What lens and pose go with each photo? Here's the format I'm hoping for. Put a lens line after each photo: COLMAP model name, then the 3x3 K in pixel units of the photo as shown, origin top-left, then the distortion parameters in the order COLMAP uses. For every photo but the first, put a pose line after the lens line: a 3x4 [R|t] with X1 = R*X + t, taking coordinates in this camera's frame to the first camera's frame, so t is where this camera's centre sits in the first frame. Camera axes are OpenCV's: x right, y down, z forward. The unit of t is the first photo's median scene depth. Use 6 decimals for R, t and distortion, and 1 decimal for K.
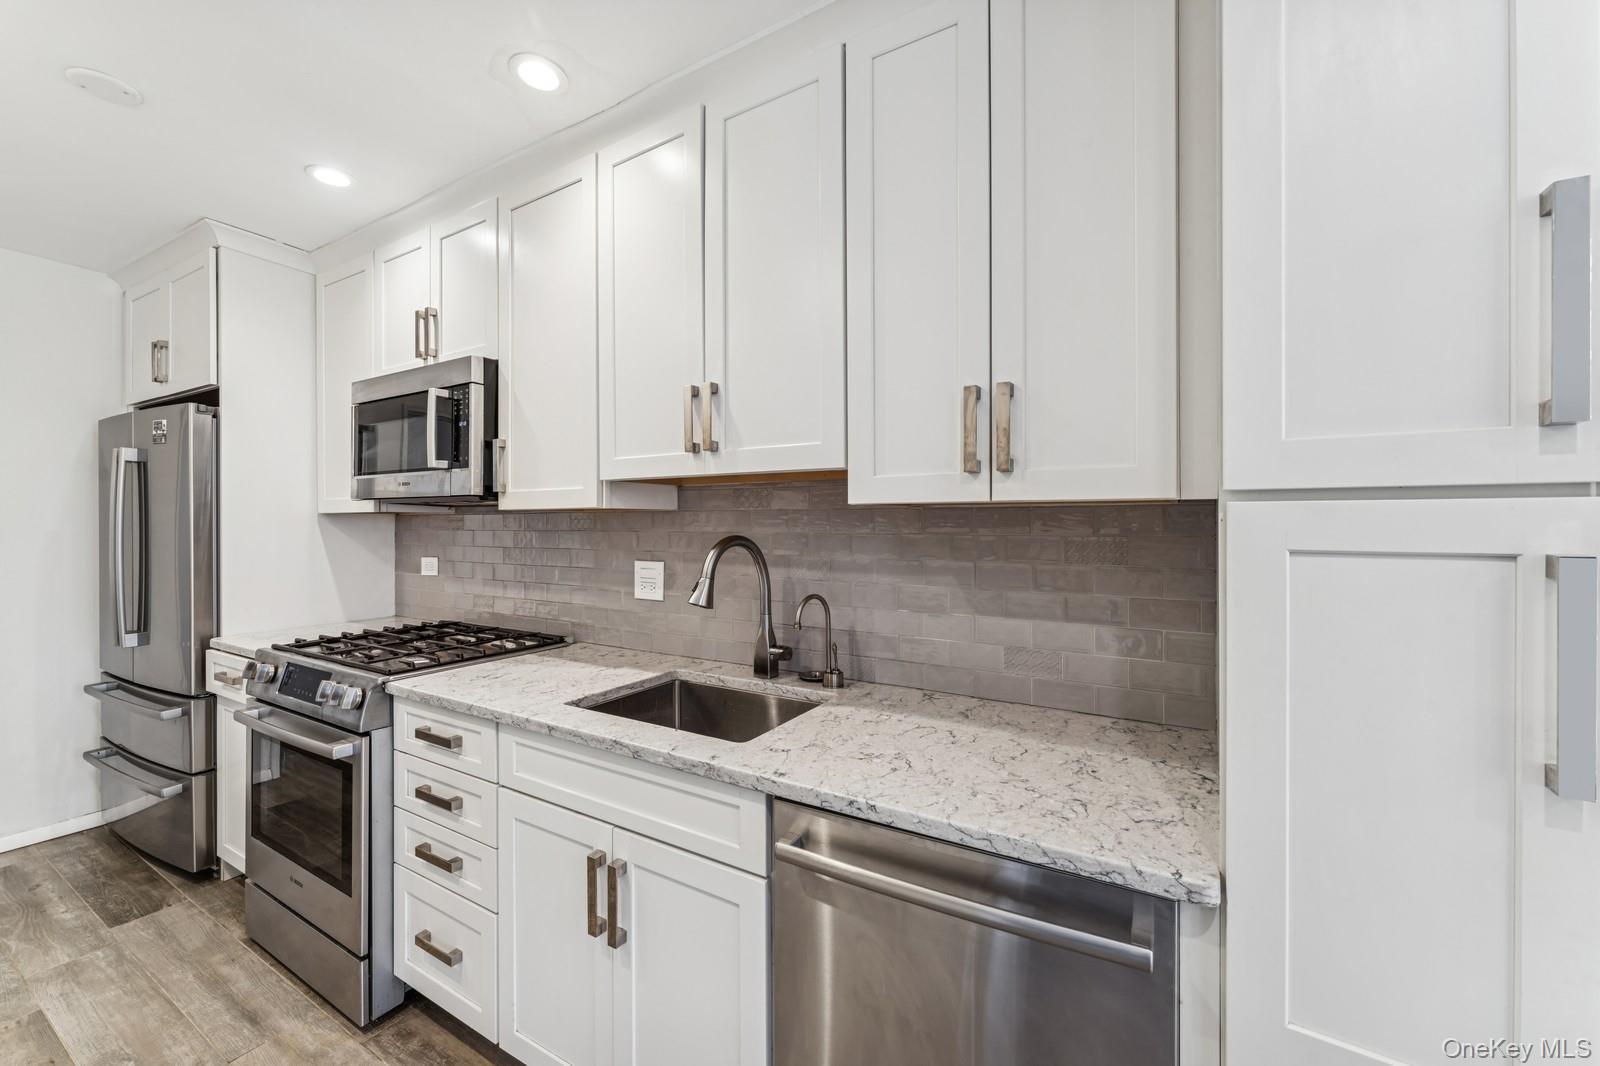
lens RADIAL K [[649.8, 0, 794.1], [0, 649.8, 529.2], [0, 0, 1]] dist [-0.000852, -0.000225]
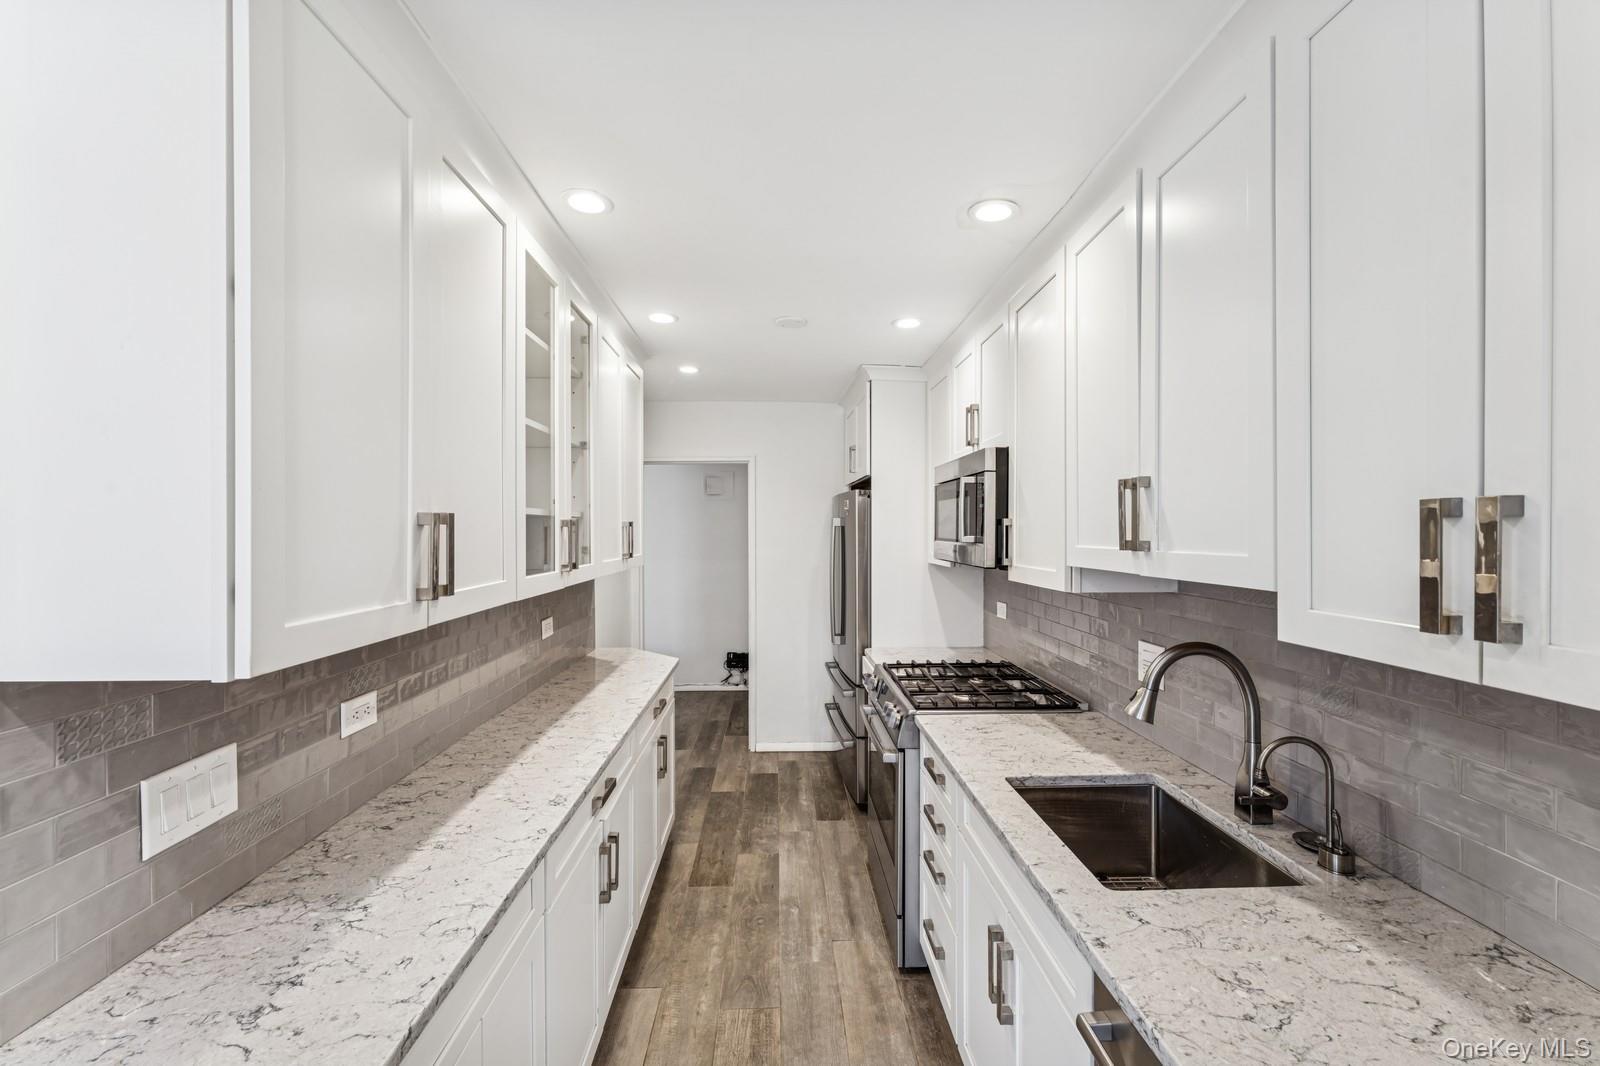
lens RADIAL K [[649.8, 0, 794.1], [0, 649.8, 529.2], [0, 0, 1]] dist [-0.000852, -0.000225]
pose [[0.538497, 0.001270, -0.842626, 0.319053], [-0.001074, 0.999999, 0.000821, -0.128842], [0.842627, 0.000462, 0.538498, 0.086022]]
